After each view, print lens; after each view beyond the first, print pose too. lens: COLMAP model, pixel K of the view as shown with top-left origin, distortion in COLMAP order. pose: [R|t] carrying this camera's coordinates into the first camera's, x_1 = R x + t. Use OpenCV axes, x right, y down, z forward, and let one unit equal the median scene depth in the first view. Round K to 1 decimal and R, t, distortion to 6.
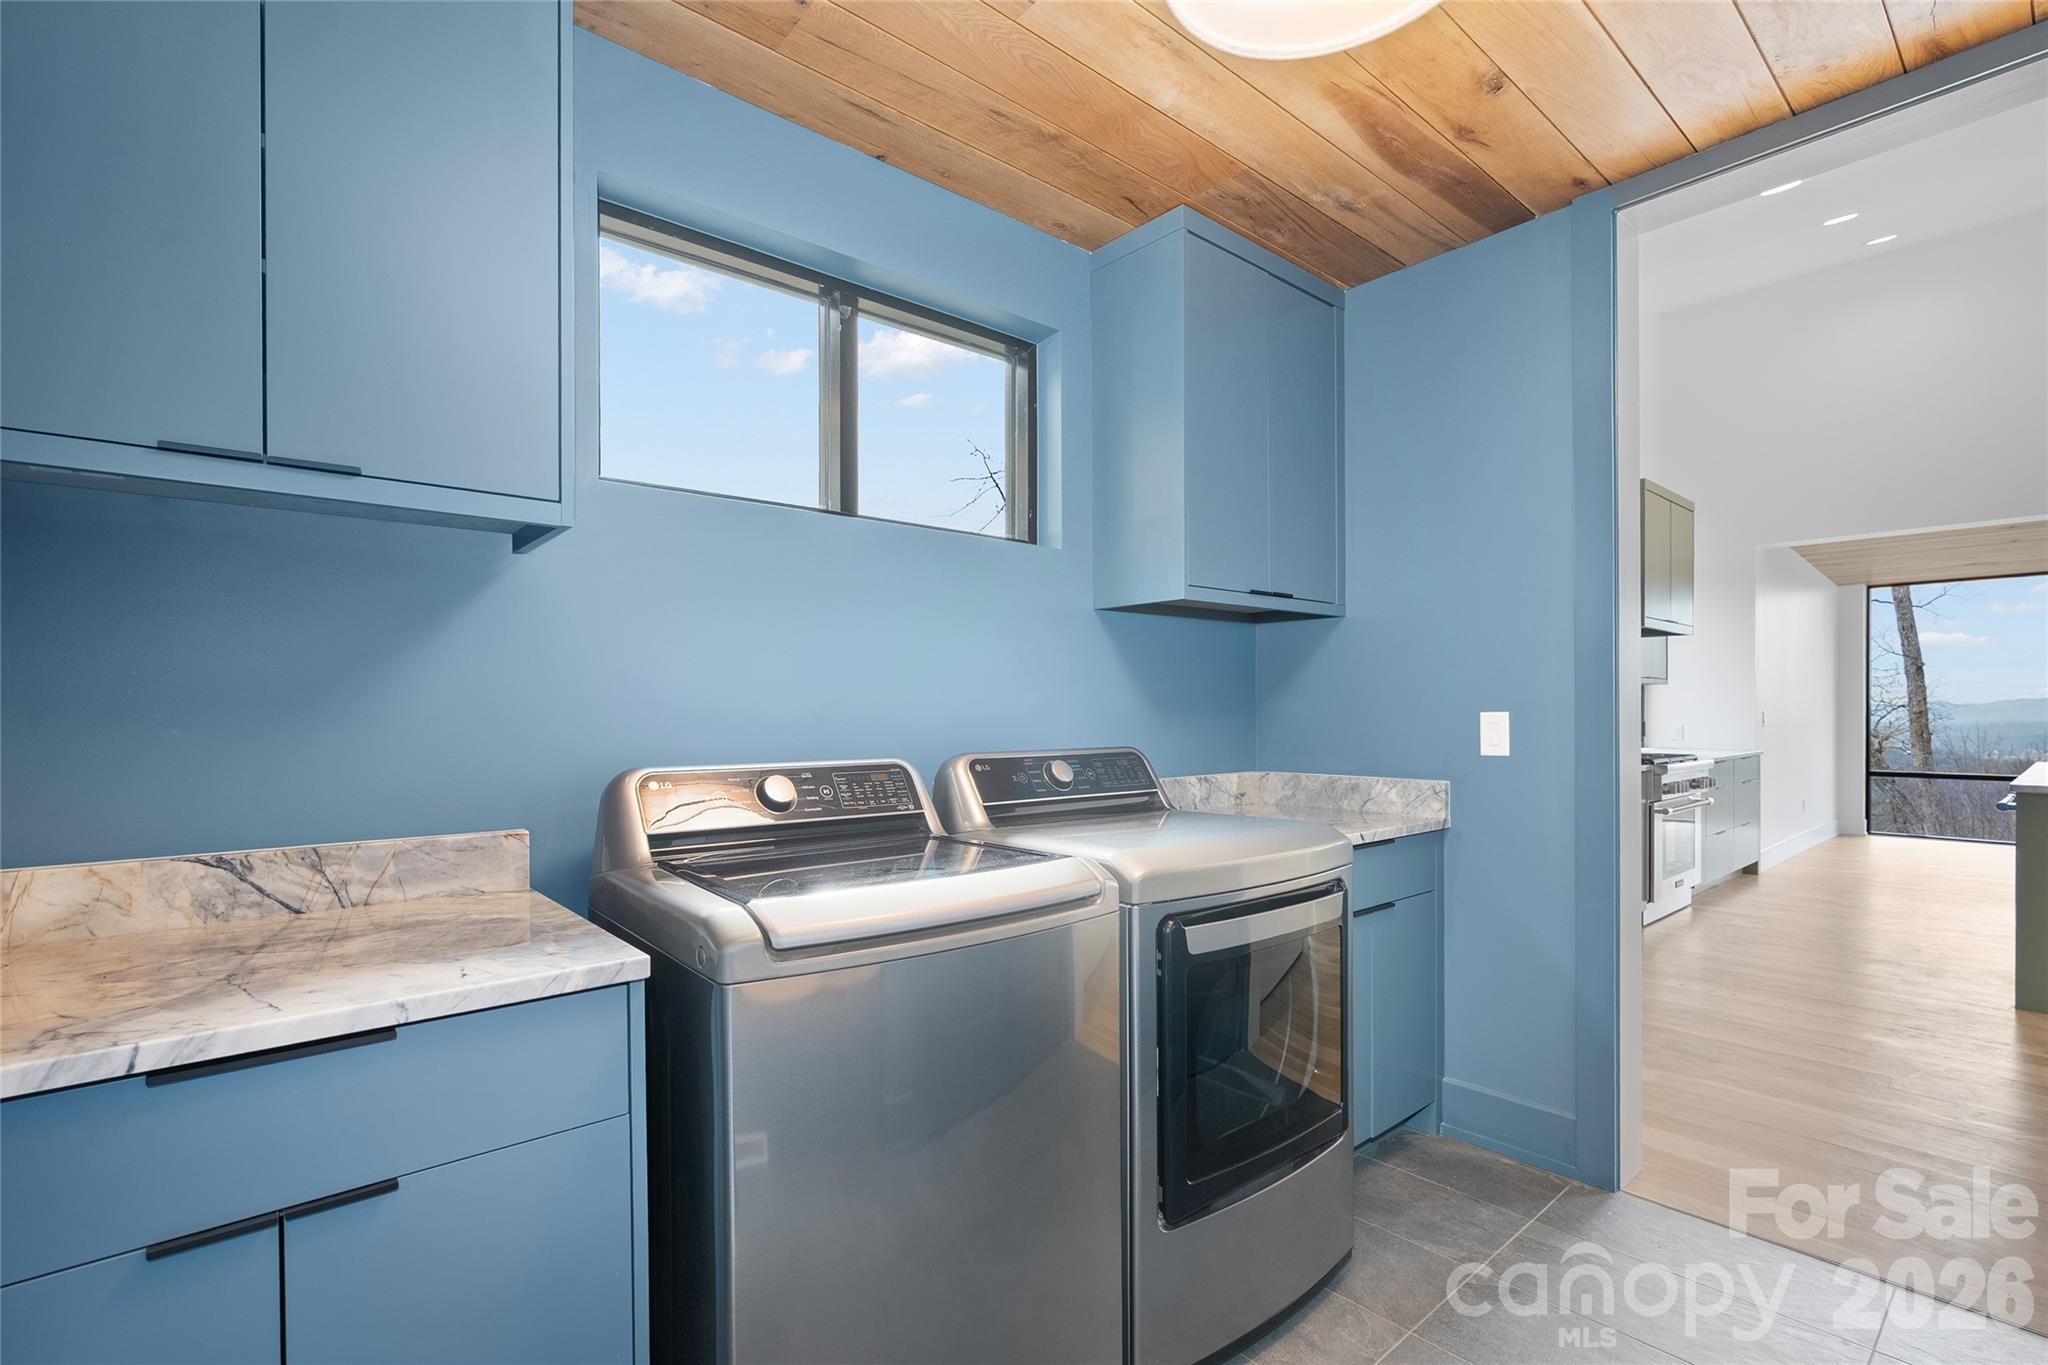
lens RADIAL K [[922.1, 0, 1009.9], [0, 922.1, 702.8], [0, 0, 1]] dist [-0.013042, 0.004753]
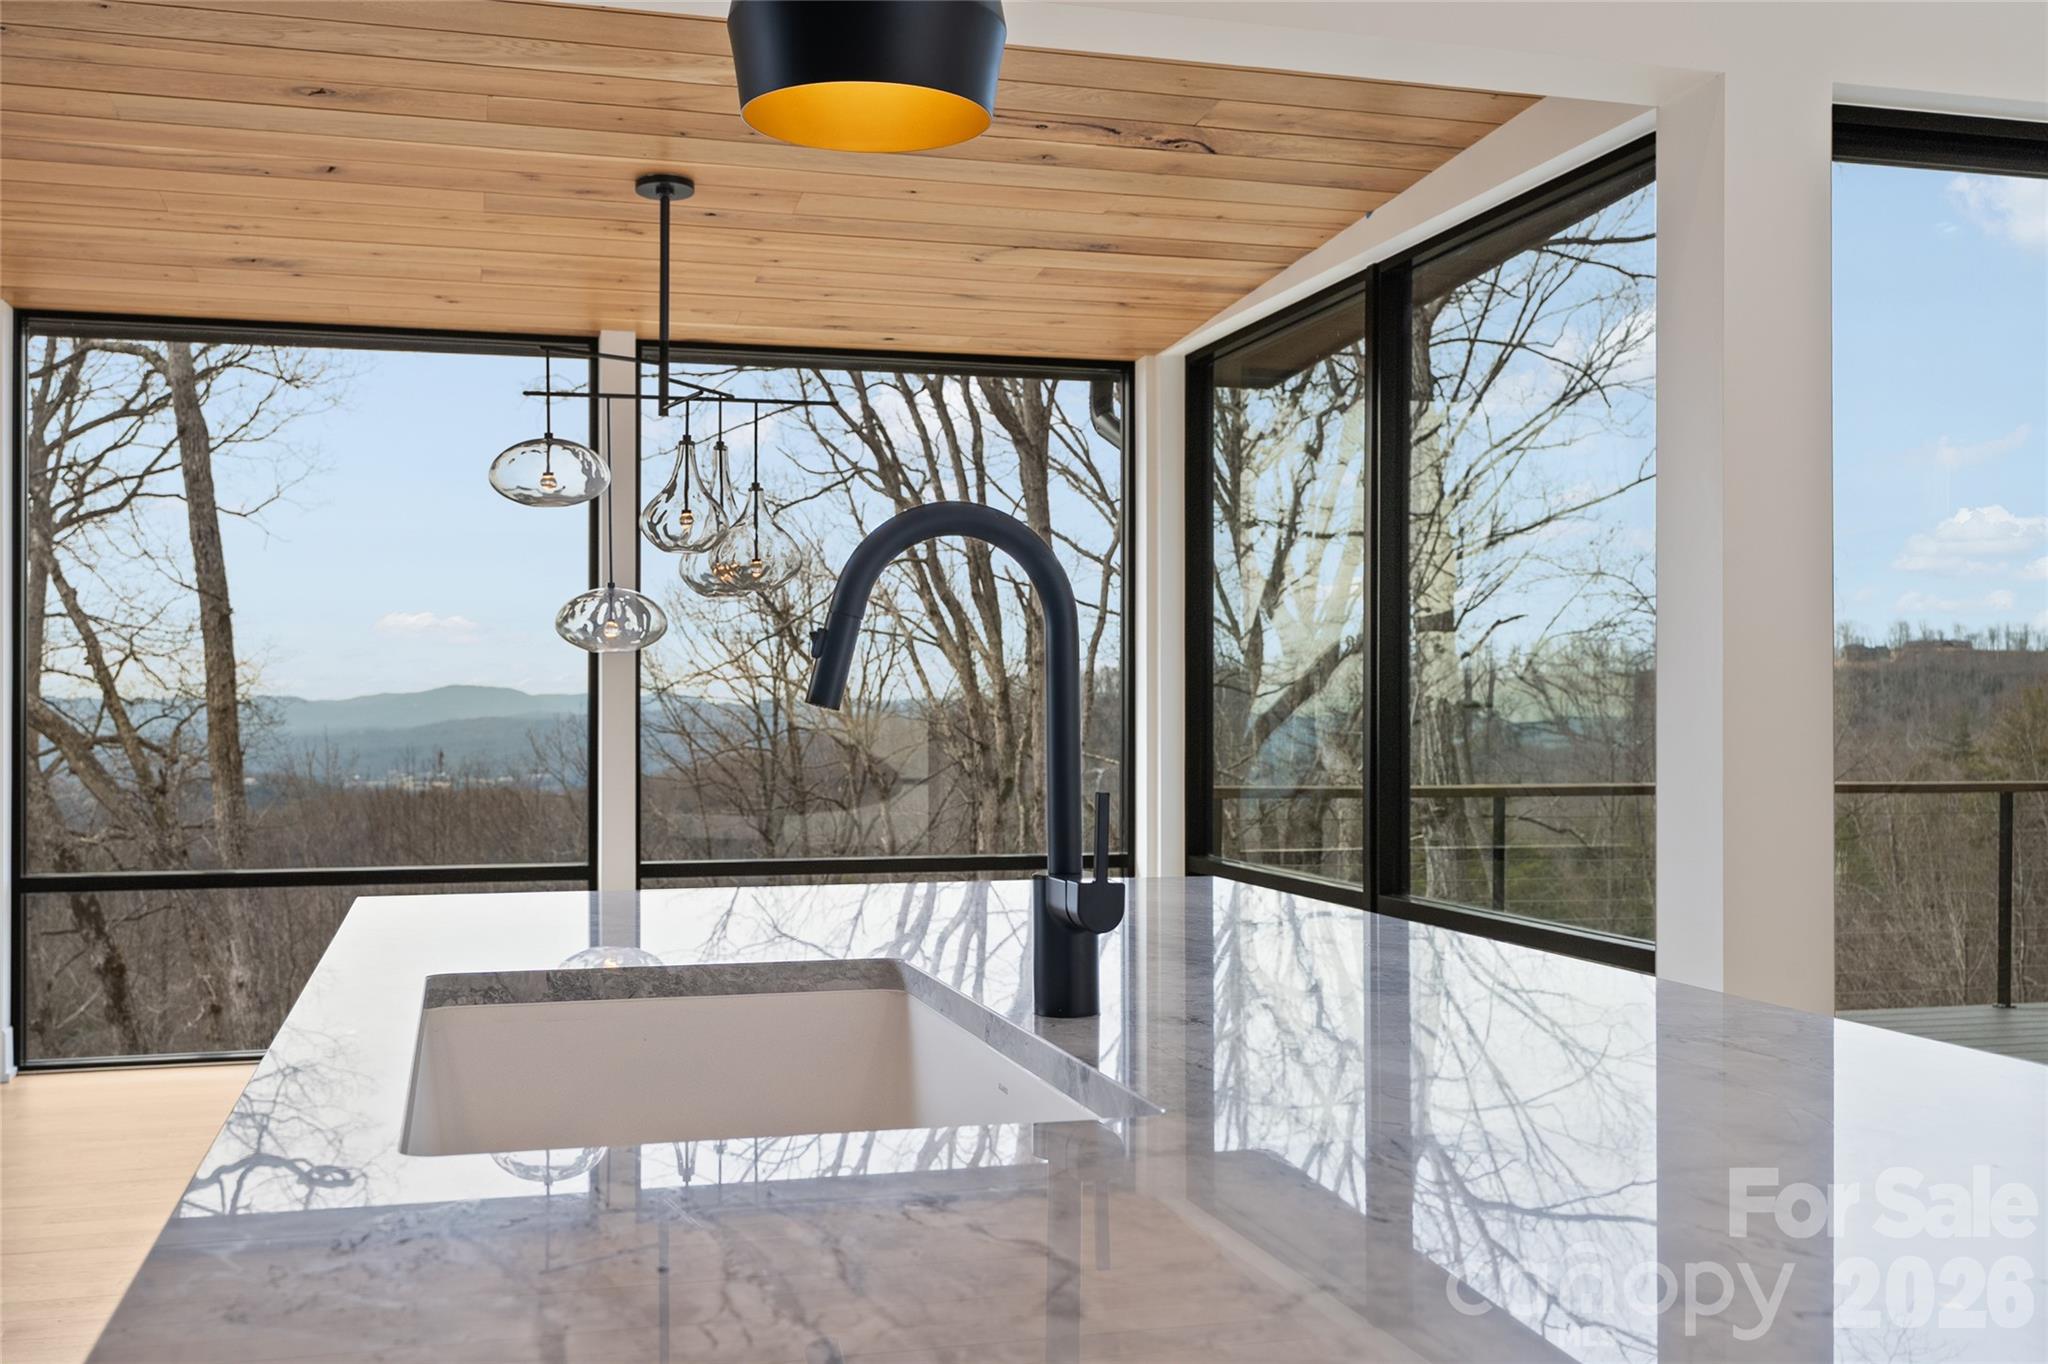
lens RADIAL K [[1999.2, 0, 1019.6], [0, 1999.2, 691.6], [0, 0, 1]] dist [0.000631, 0.000000]
pose [[0.412835, 0.002882, 0.910801, 0.416526], [0.000711, 0.999994, -0.003486, 0.010870], [-0.910805, 0.002087, 0.412831, 0.364955]]
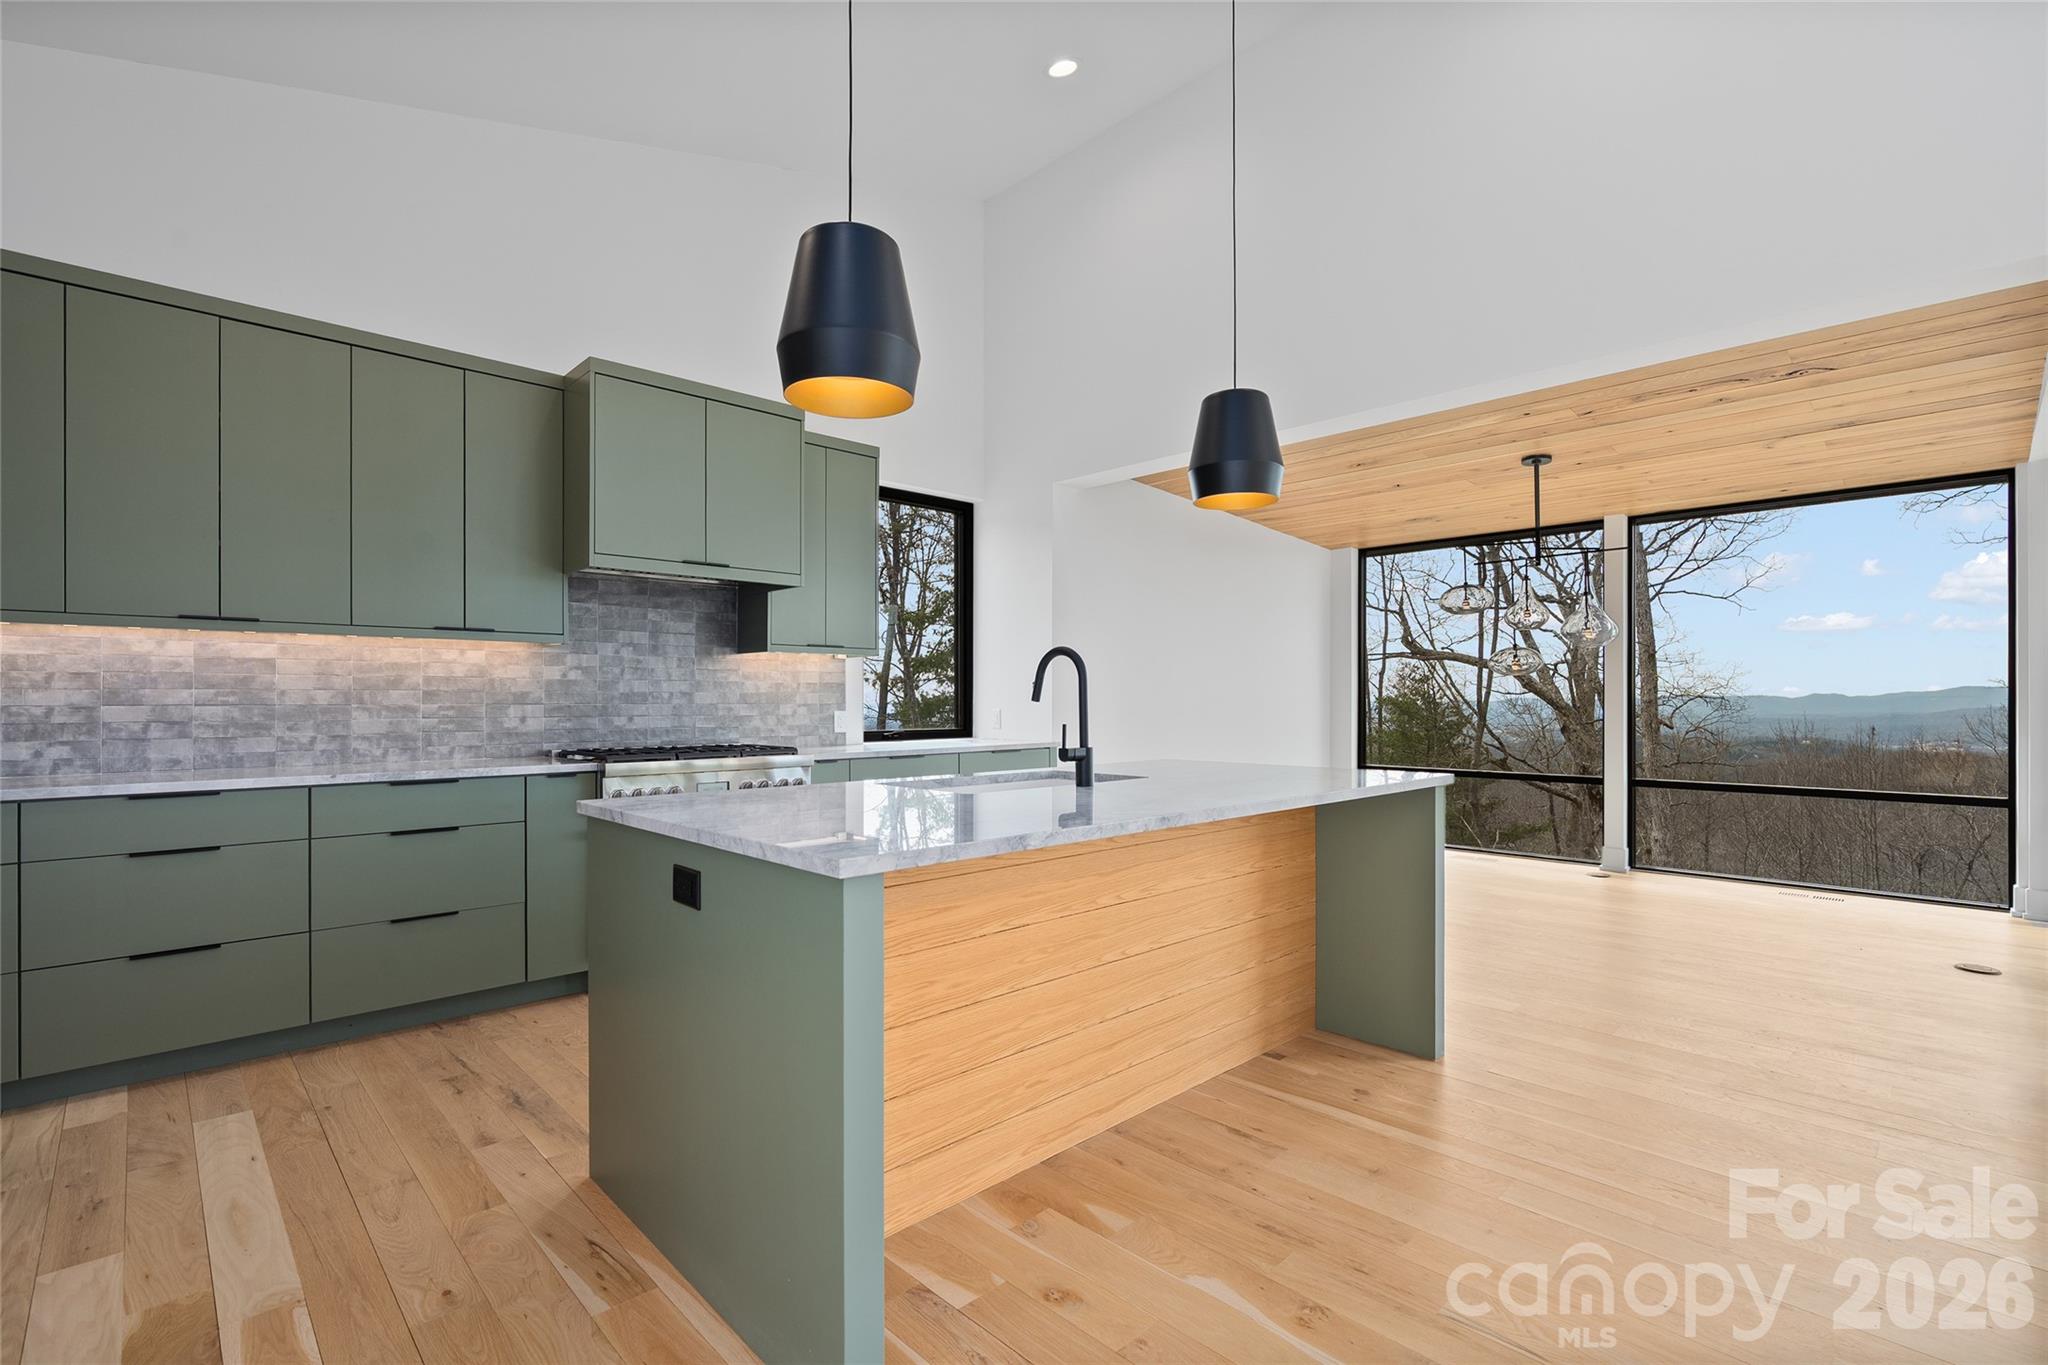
lens RADIAL K [[922.1, 0, 1016.6], [0, 922.1, 700.2], [0, 0, 1]] dist [-0.013042, 0.004753]
pose [[0.997627, -0.004883, 0.068677, 0.527970], [0.004842, 0.999988, 0.000774, 0.011055], [-0.068680, -0.000439, 0.997639, 0.158387]]
